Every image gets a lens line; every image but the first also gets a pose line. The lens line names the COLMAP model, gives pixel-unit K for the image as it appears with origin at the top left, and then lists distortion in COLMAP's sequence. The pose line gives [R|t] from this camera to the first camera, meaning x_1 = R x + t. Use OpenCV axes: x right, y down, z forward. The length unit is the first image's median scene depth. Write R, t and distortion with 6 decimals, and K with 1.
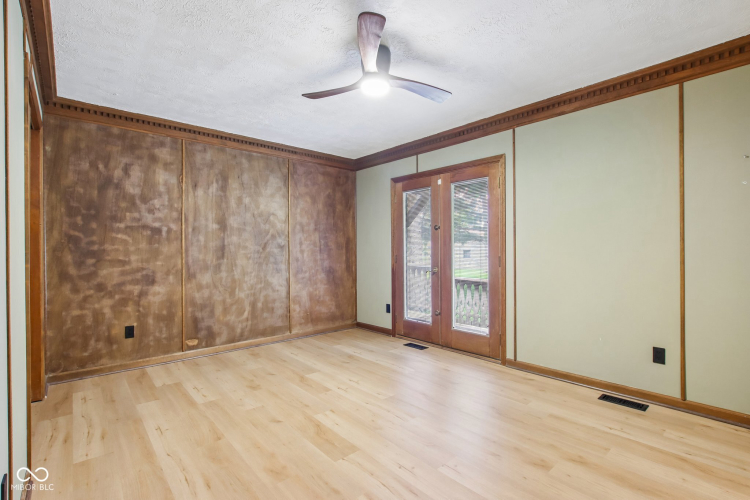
lens RADIAL K [[348.9, 0, 375.7], [0, 348.9, 251.3], [0, 0, 1]] dist [-0.022522, 0.005416]
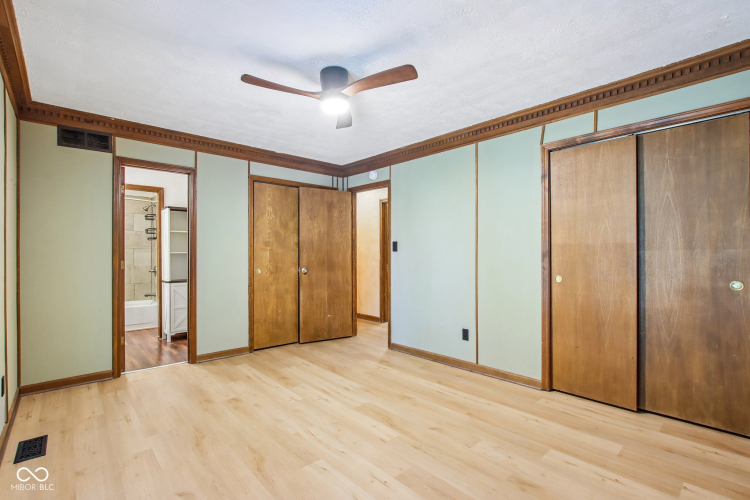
lens RADIAL K [[348.9, 0, 378.1], [0, 348.9, 249.7], [0, 0, 1]] dist [-0.022522, 0.005416]
pose [[-0.999763, 0.008043, -0.020222, -0.107032], [0.008125, 0.999959, -0.003975, -0.030072], [0.020189, -0.004139, -0.999788, 2.068399]]
